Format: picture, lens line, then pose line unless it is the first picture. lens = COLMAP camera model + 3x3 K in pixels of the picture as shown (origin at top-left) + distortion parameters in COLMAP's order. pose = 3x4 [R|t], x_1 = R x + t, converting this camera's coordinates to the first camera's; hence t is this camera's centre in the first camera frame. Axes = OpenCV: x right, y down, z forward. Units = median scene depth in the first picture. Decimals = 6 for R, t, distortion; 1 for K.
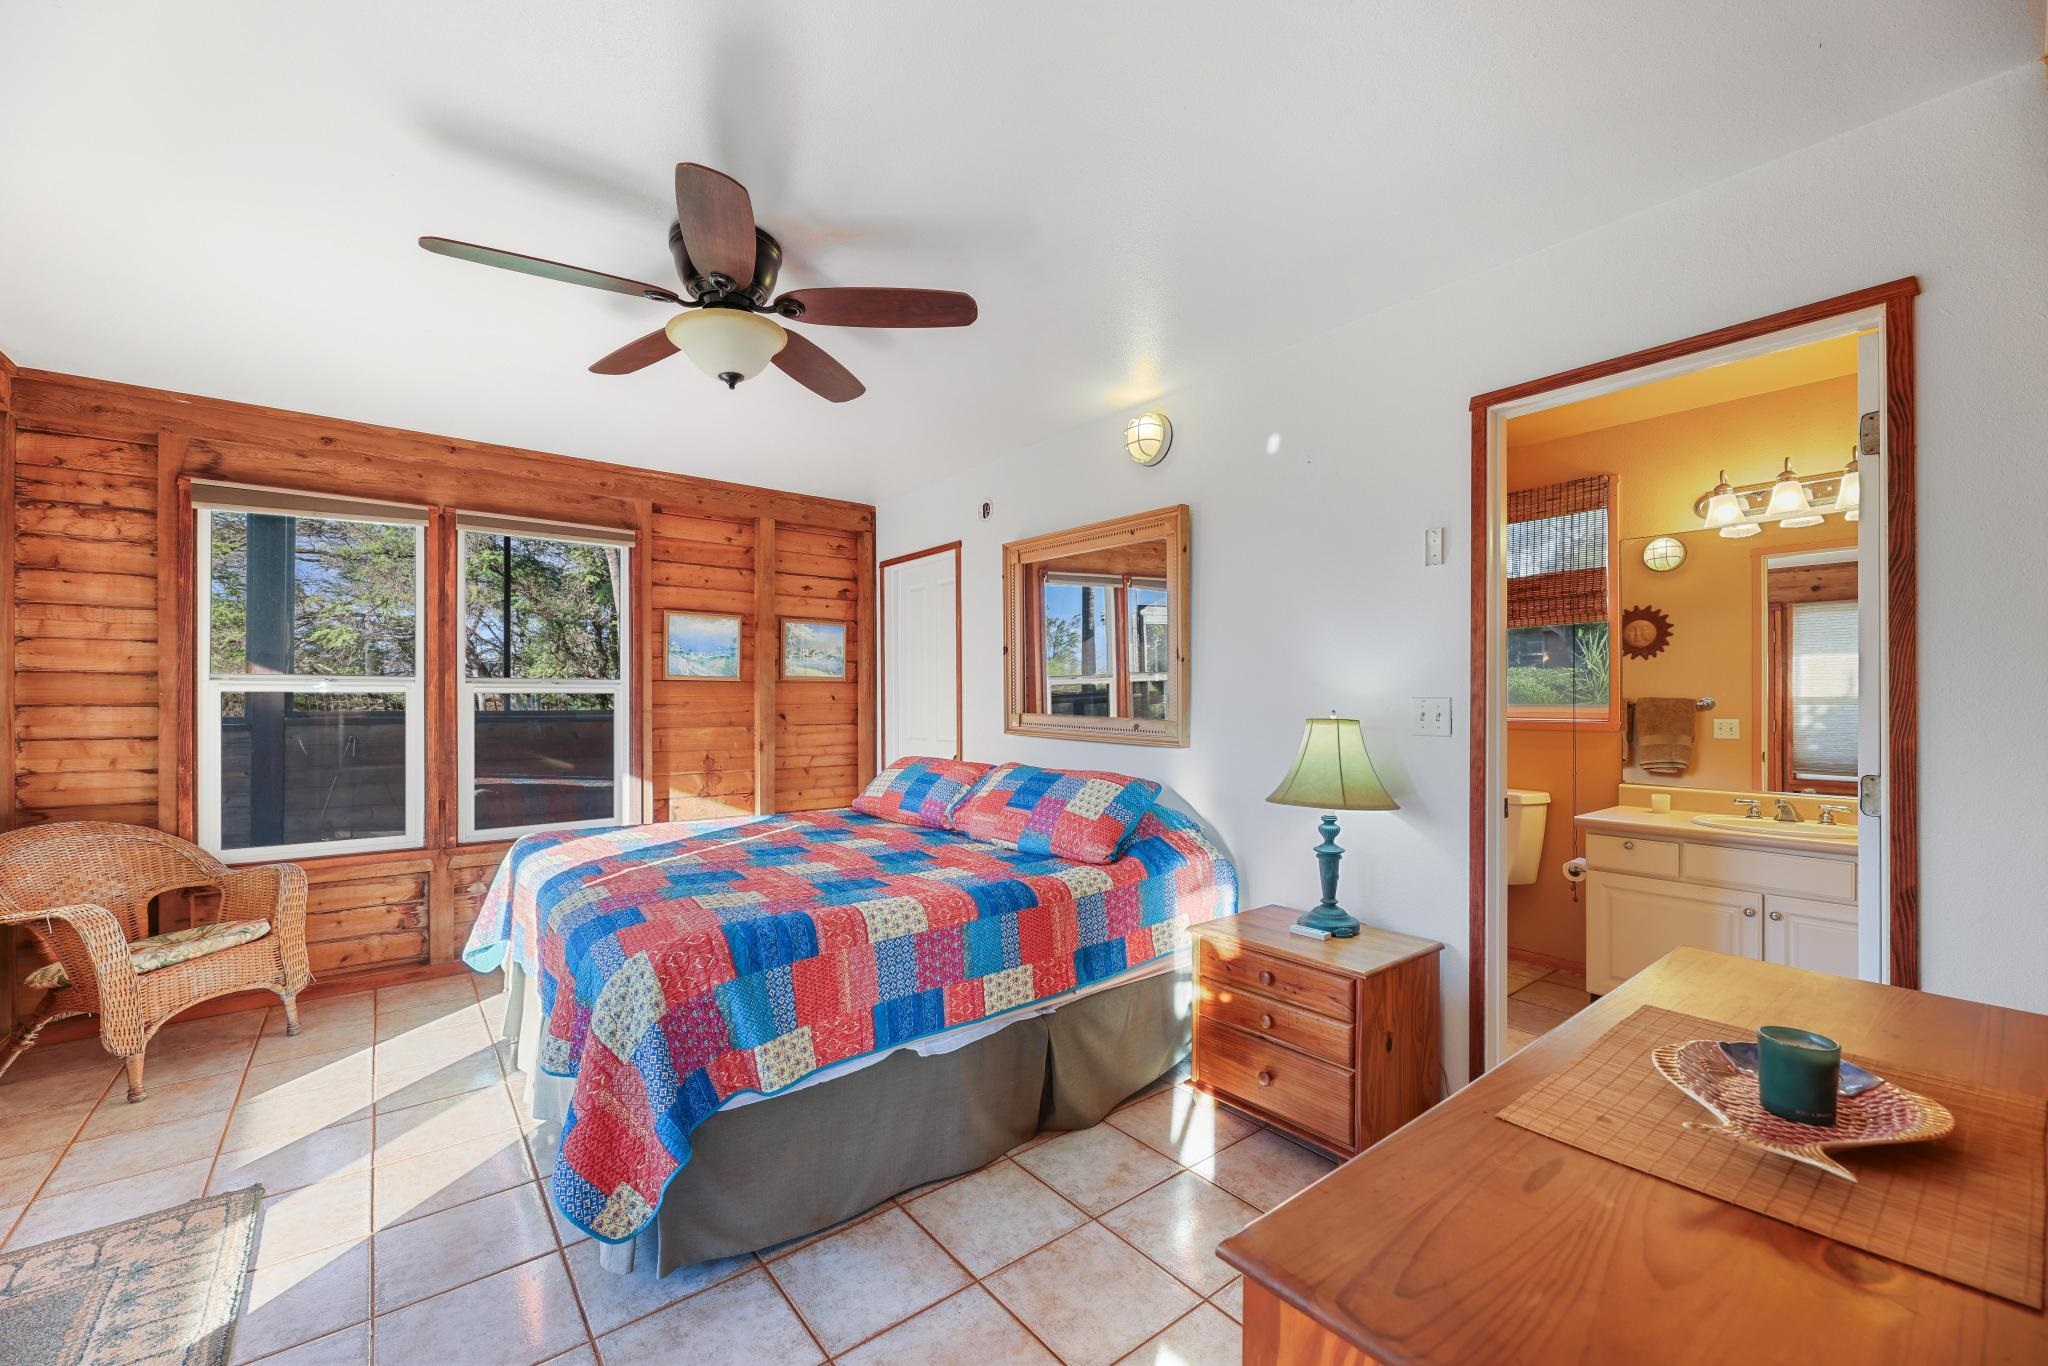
lens RADIAL K [[827.3, 0, 1025.2], [0, 827.3, 691.5], [0, 0, 1]] dist [-0.001475, -0.000132]
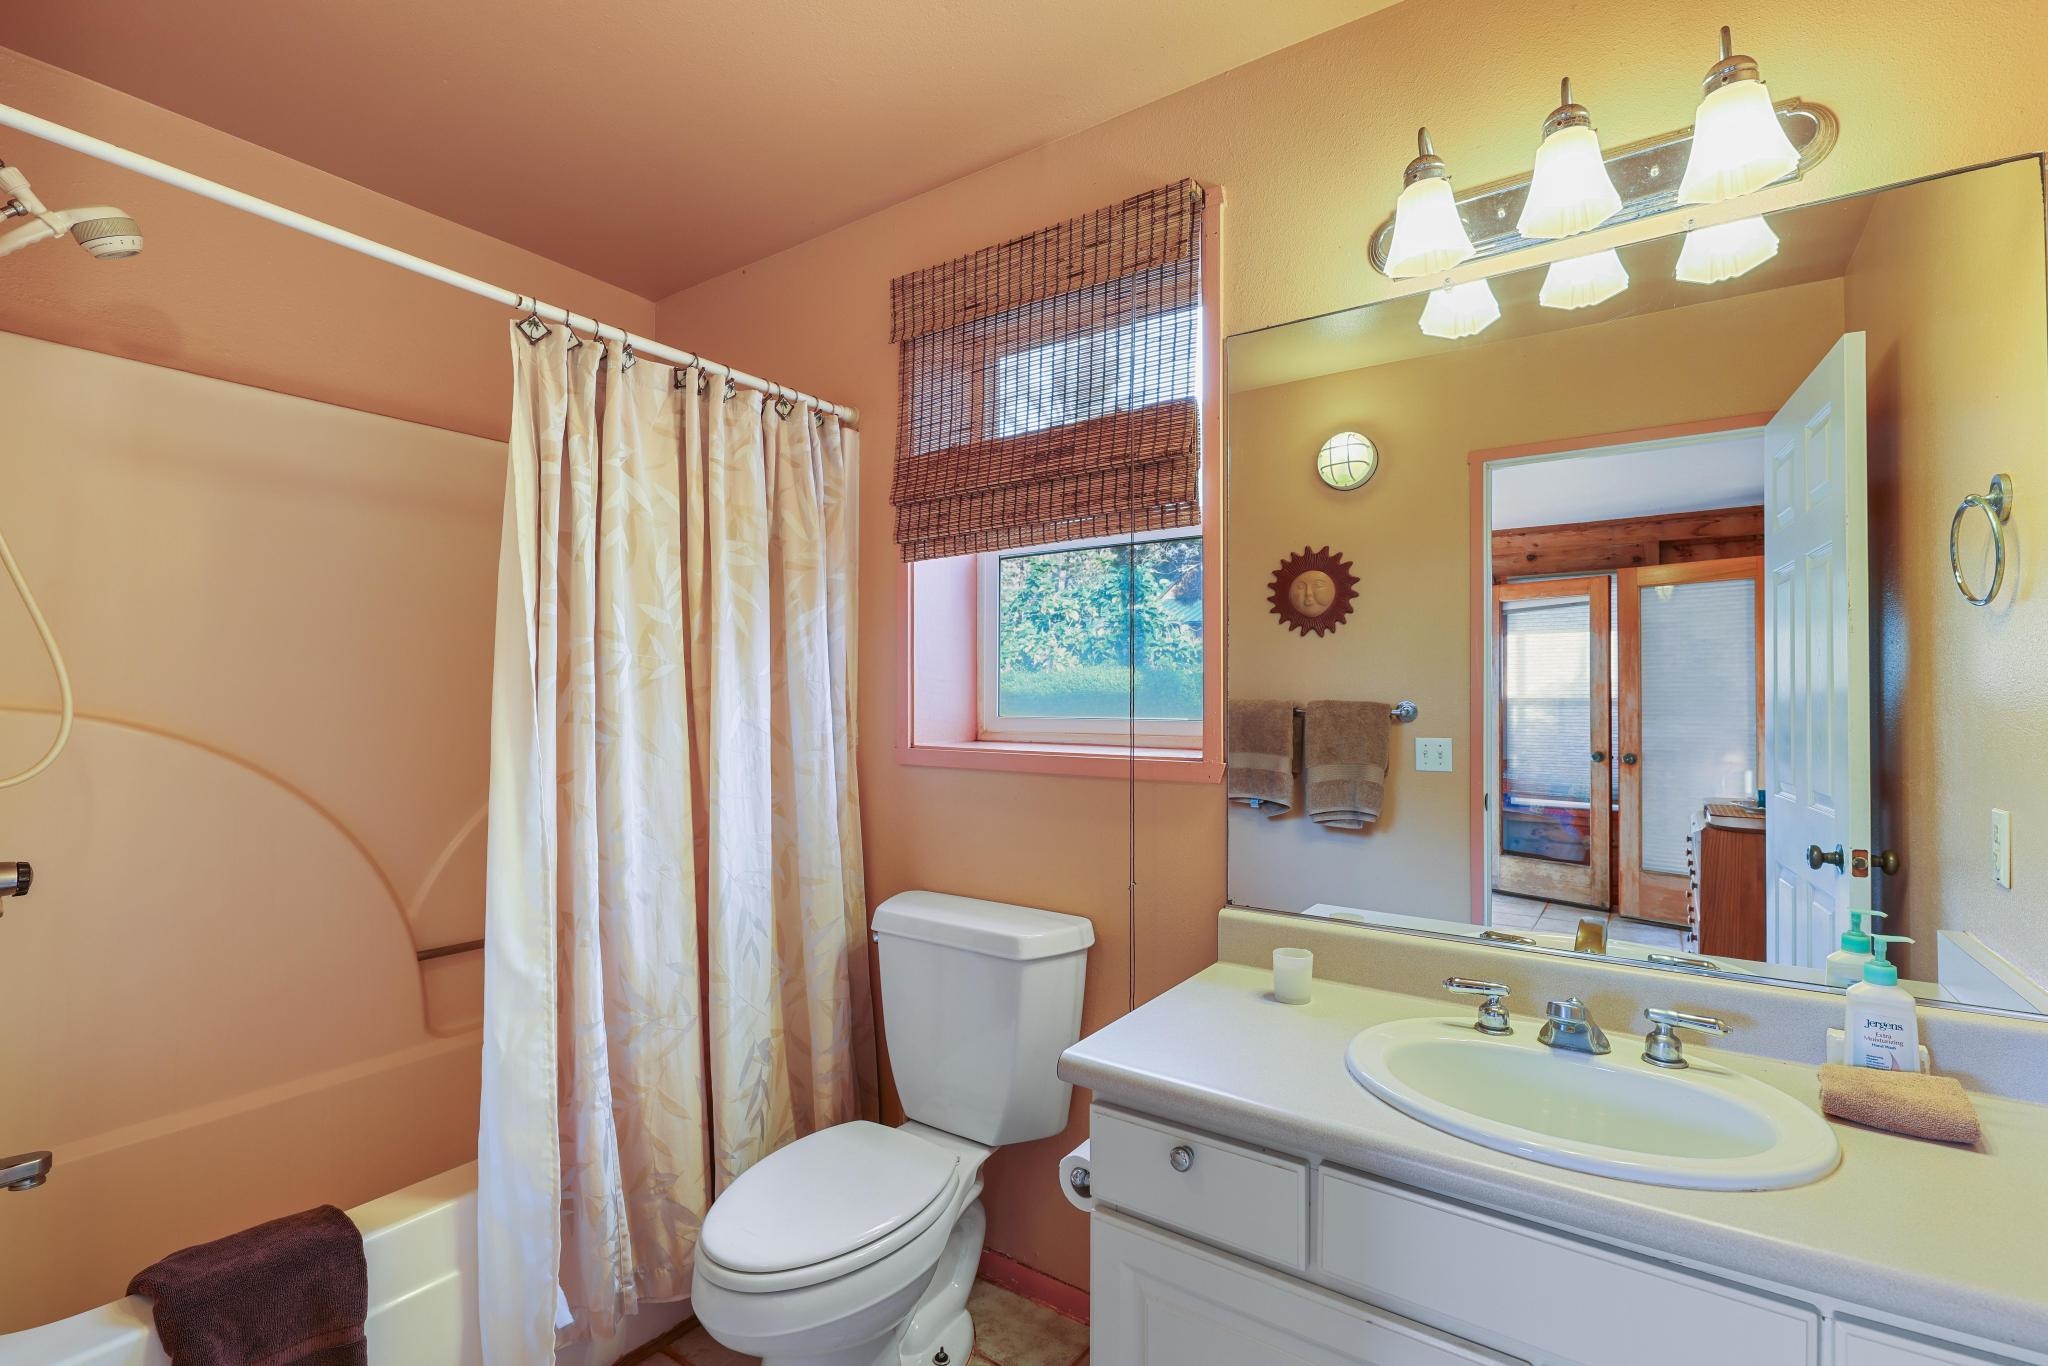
lens RADIAL K [[919.2, 0, 1025.1], [0, 919.2, 690.5], [0, 0, 1]] dist [-0.000055, 0.000036]
pose [[0.960033, 0.001443, 0.279882, 0.415829], [-0.001200, 0.999999, -0.001041, 0.001029], [-0.279883, 0.000663, 0.960034, 0.487854]]
